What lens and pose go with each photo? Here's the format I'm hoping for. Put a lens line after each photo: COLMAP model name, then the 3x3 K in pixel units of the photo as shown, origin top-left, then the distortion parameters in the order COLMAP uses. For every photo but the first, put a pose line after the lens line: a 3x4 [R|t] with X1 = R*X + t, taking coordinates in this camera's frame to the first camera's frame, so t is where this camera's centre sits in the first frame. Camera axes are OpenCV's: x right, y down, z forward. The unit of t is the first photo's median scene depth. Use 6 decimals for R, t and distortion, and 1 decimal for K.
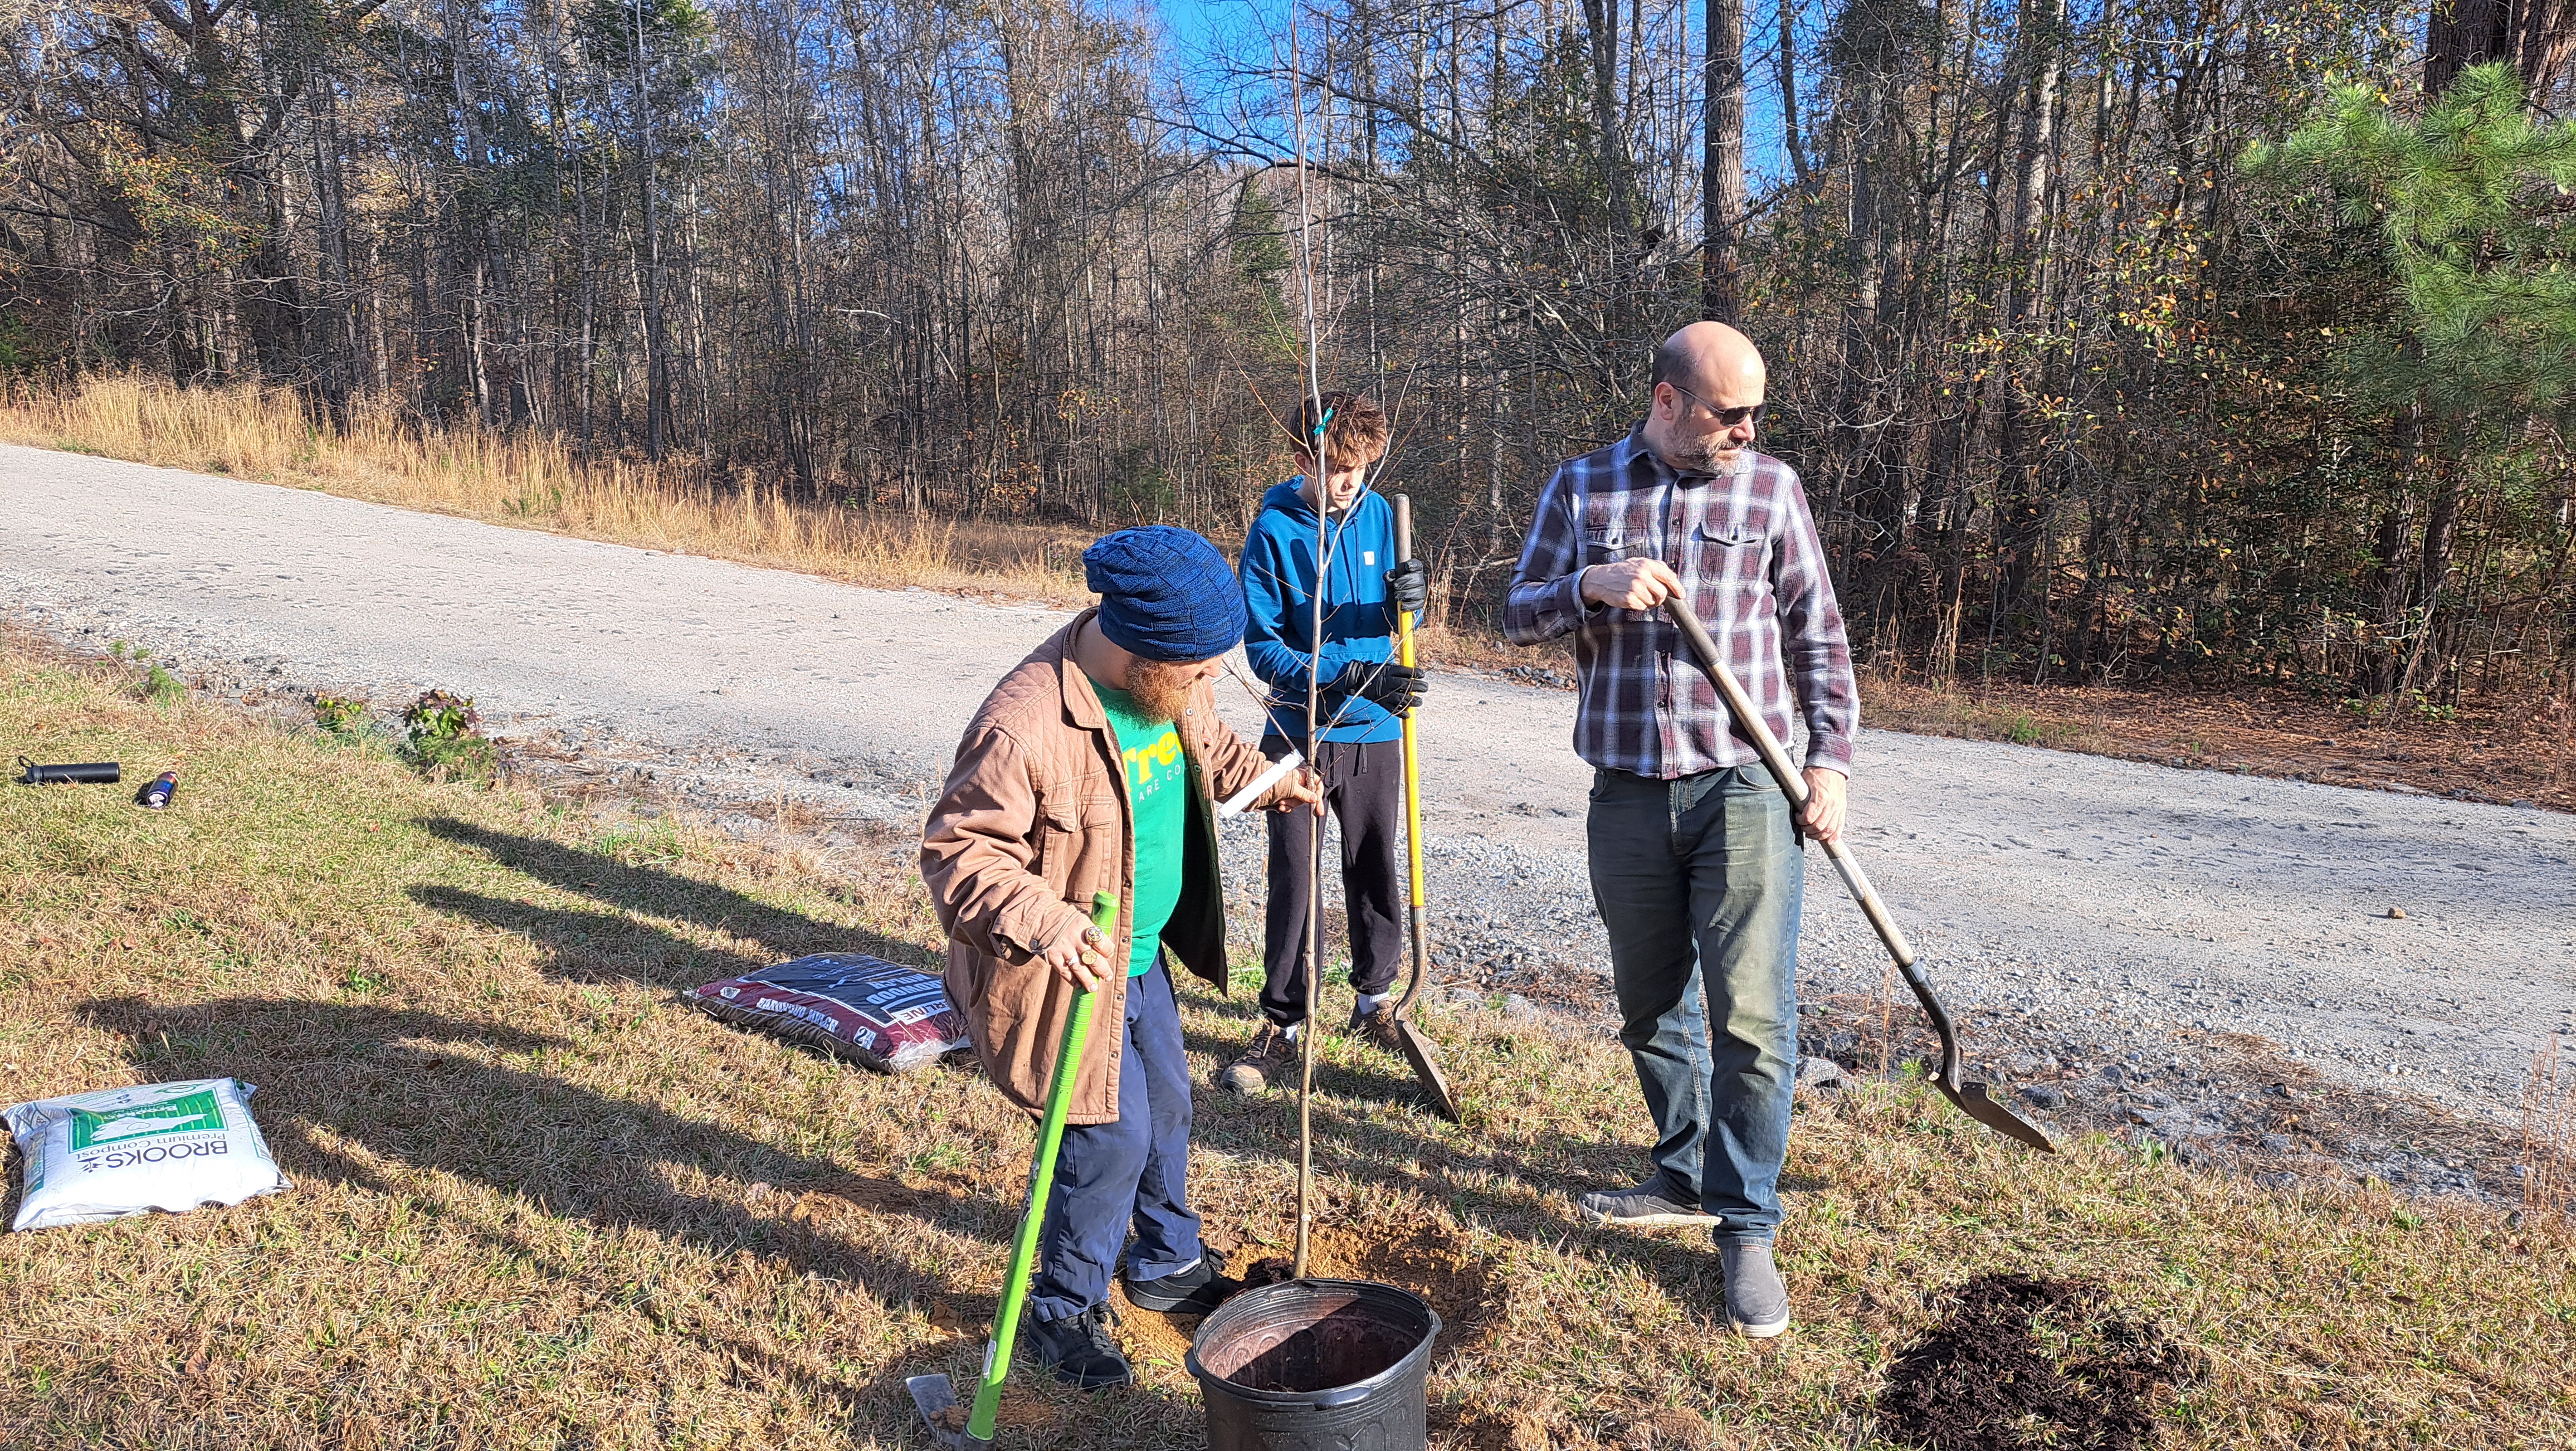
lens RADIAL K [[1926.9, 0, 1321.5], [0, 1926.9, 733.6], [0, 0, 1]] dist [0.108868, -0.128408]
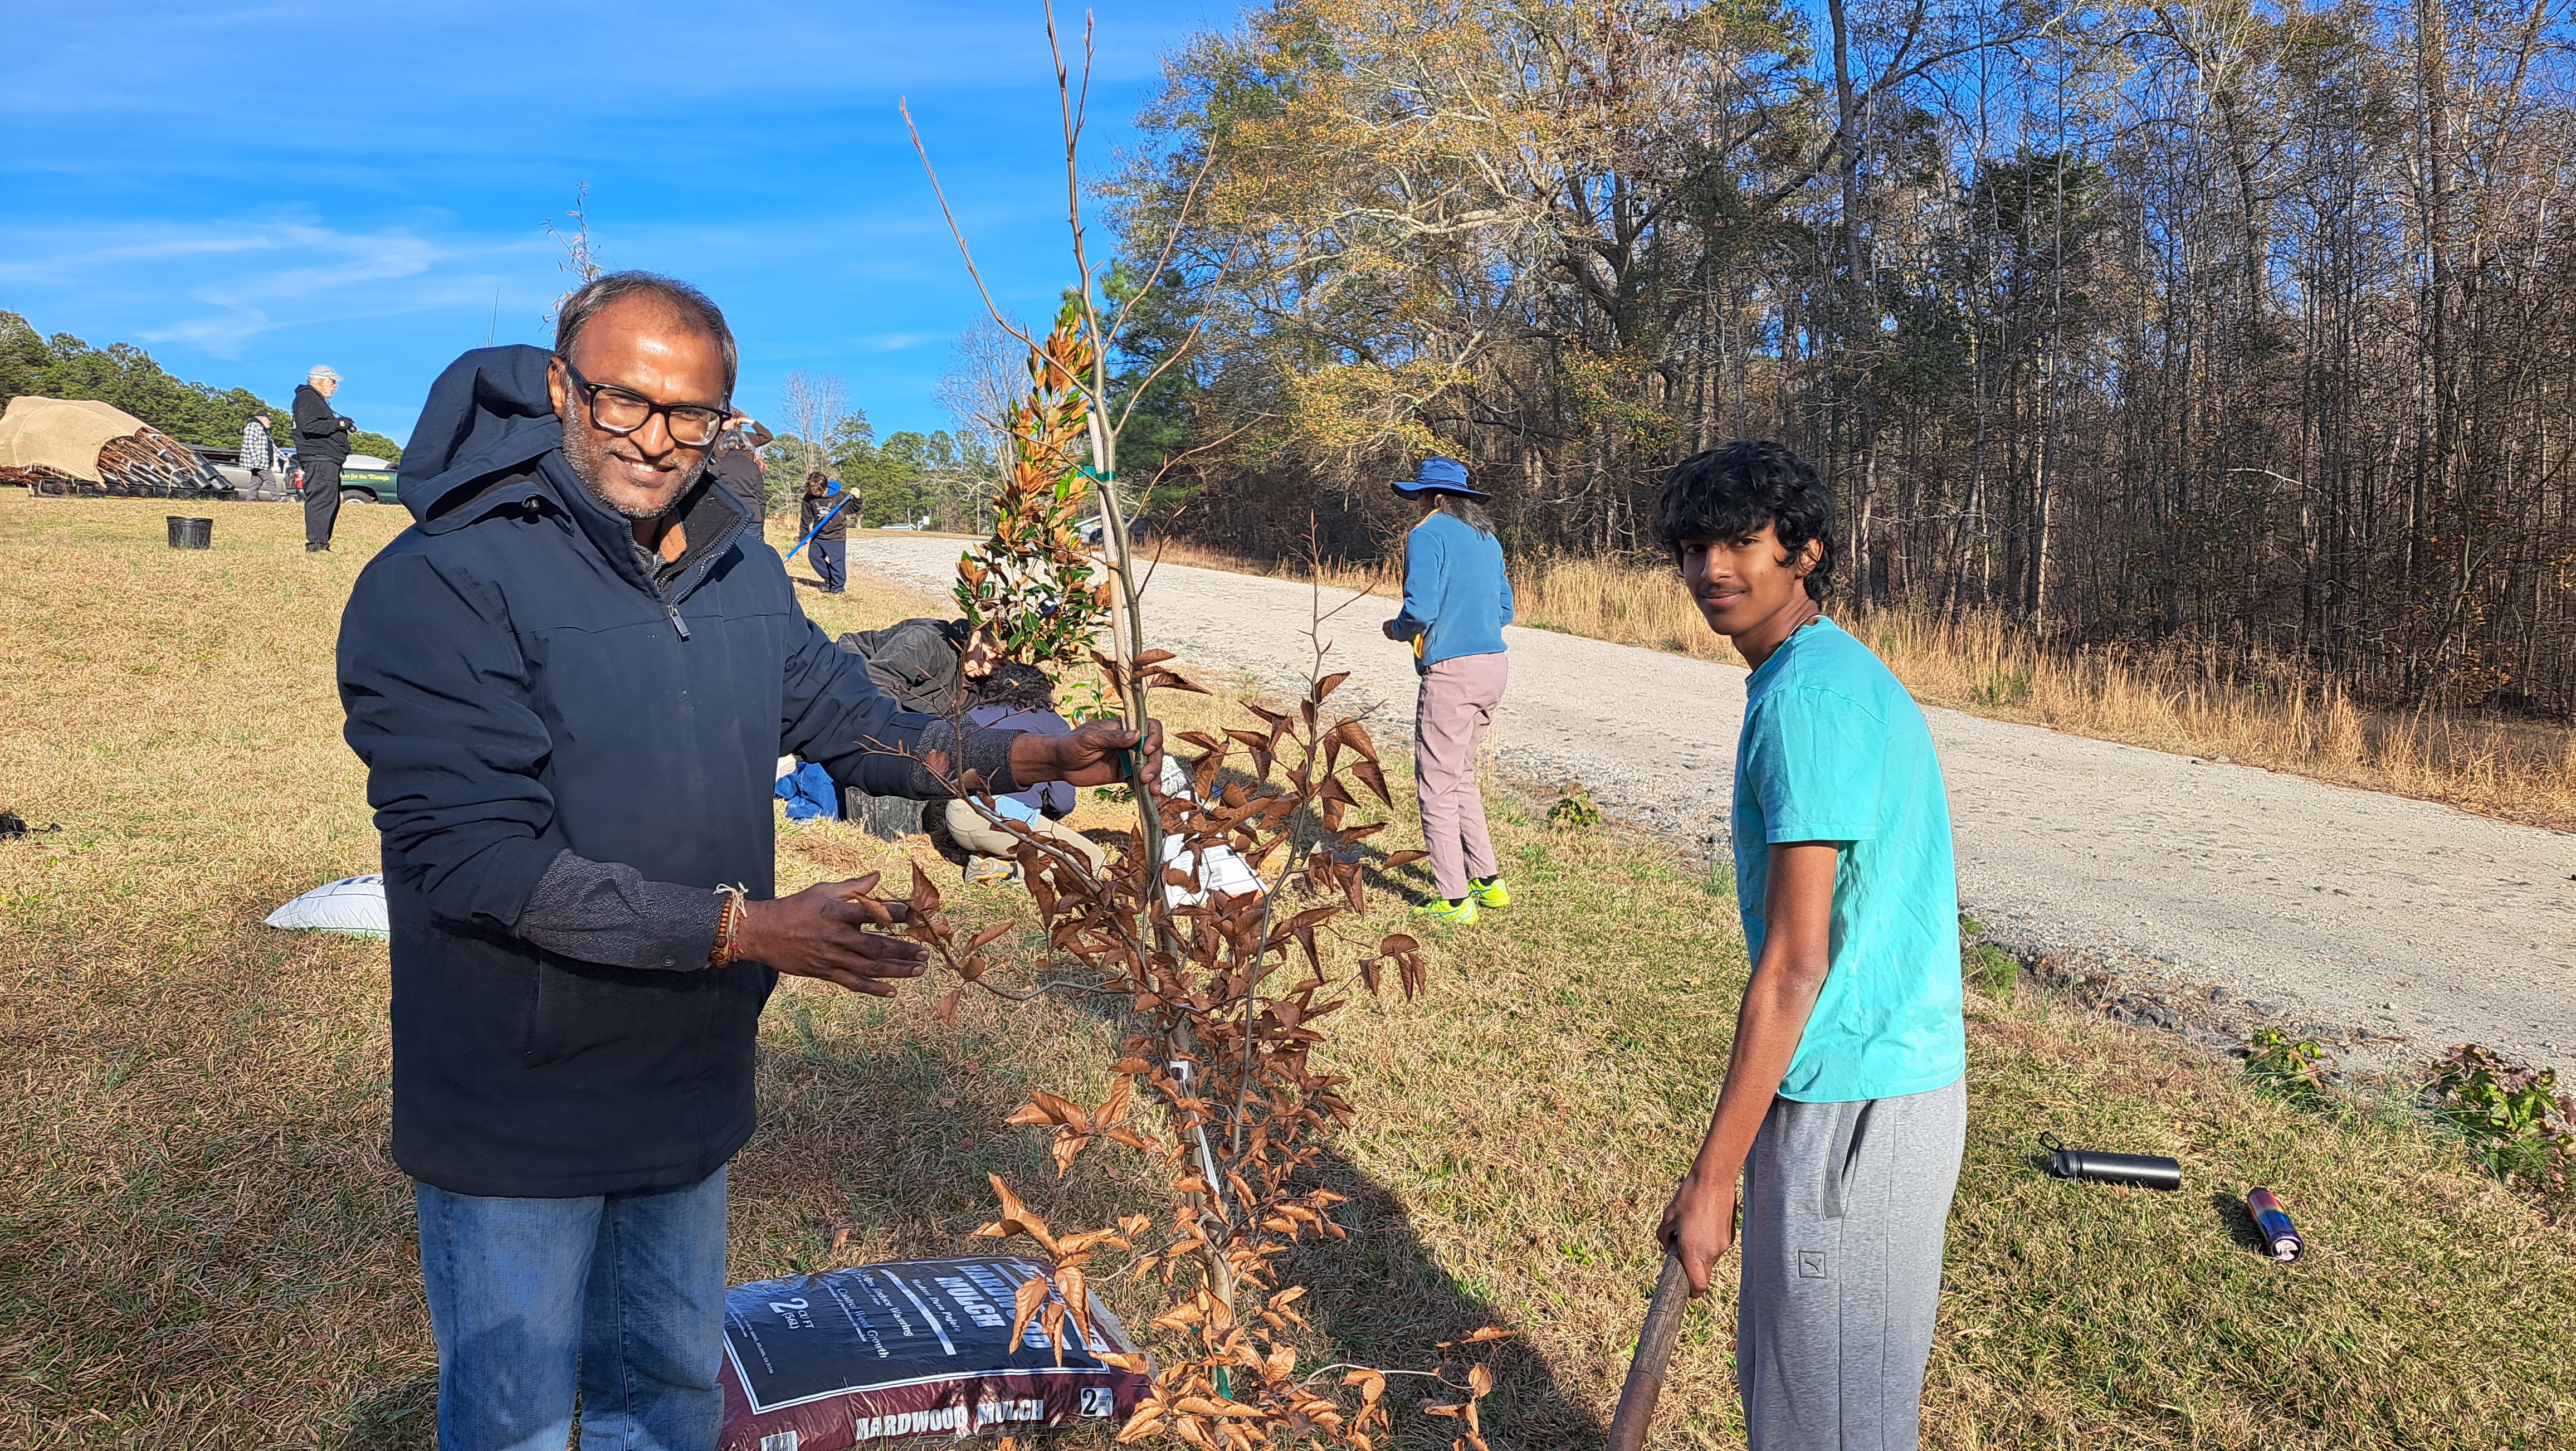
lens RADIAL K [[1926.9, 0, 1321.5], [0, 1926.9, 733.6], [0, 0, 1]] dist [0.108868, -0.128408]
pose [[0.818957, 0.047322, -0.571900, -0.138931], [-0.095115, 0.994003, -0.053955, -0.018969], [0.565917, 0.098584, 0.818547, 0.081563]]
